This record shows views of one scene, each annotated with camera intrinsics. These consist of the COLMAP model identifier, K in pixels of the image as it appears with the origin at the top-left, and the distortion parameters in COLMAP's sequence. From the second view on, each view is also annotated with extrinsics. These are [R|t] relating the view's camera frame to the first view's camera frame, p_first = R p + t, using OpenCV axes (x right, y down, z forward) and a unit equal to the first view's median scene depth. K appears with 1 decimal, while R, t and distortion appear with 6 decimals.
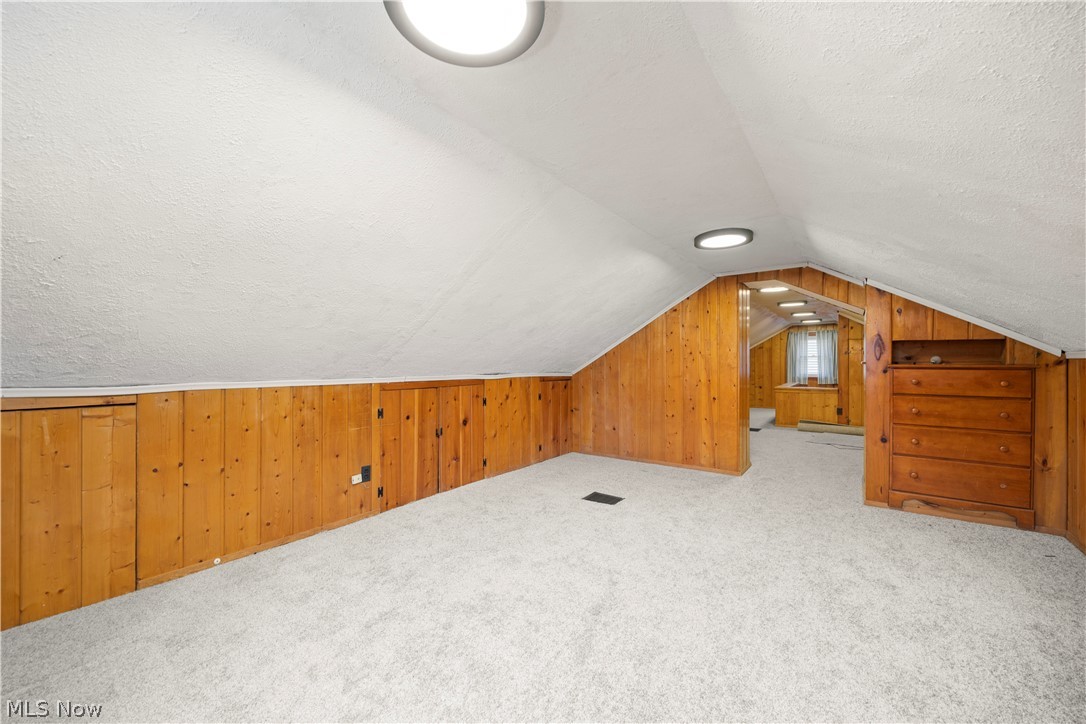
lens RADIAL K [[419.4, 0, 541.3], [0, 419.4, 366.9], [0, 0, 1]] dist [-0.000541, -0.000034]
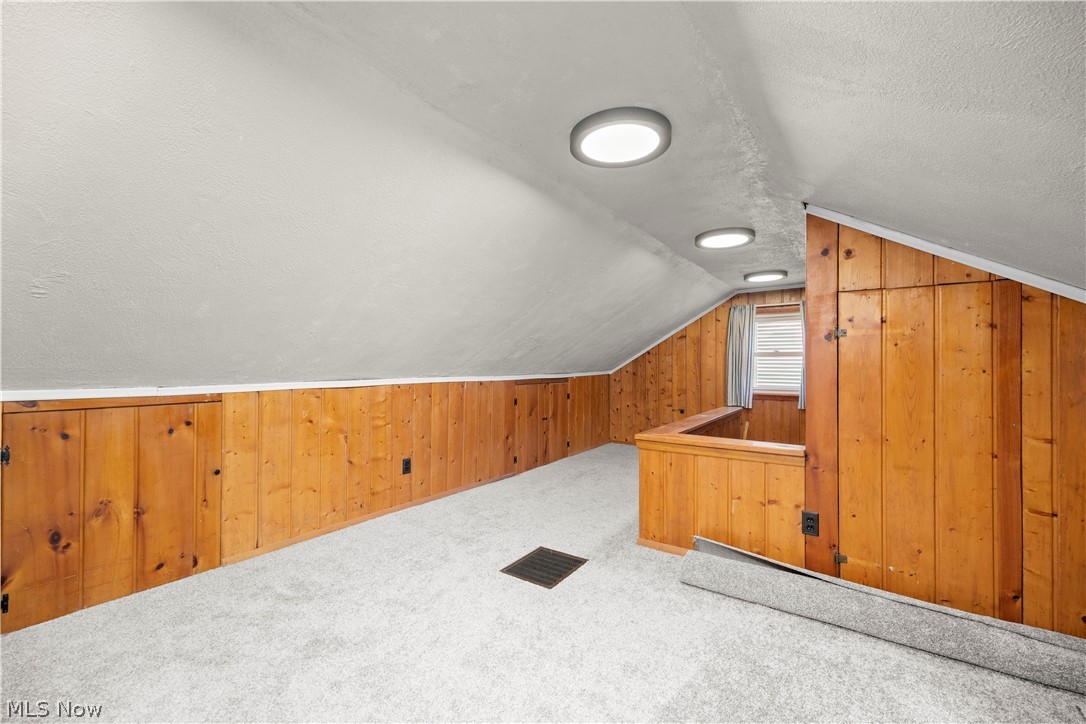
lens RADIAL K [[440.0, 0, 542.6], [0, 440.0, 364.6], [0, 0, 1]] dist [0.001696, 0.000266]
pose [[0.999632, 0.001872, 0.027050, 0.893690], [-0.001662, 0.999969, -0.007750, -0.016437], [-0.027063, 0.007702, 0.999604, 1.203111]]
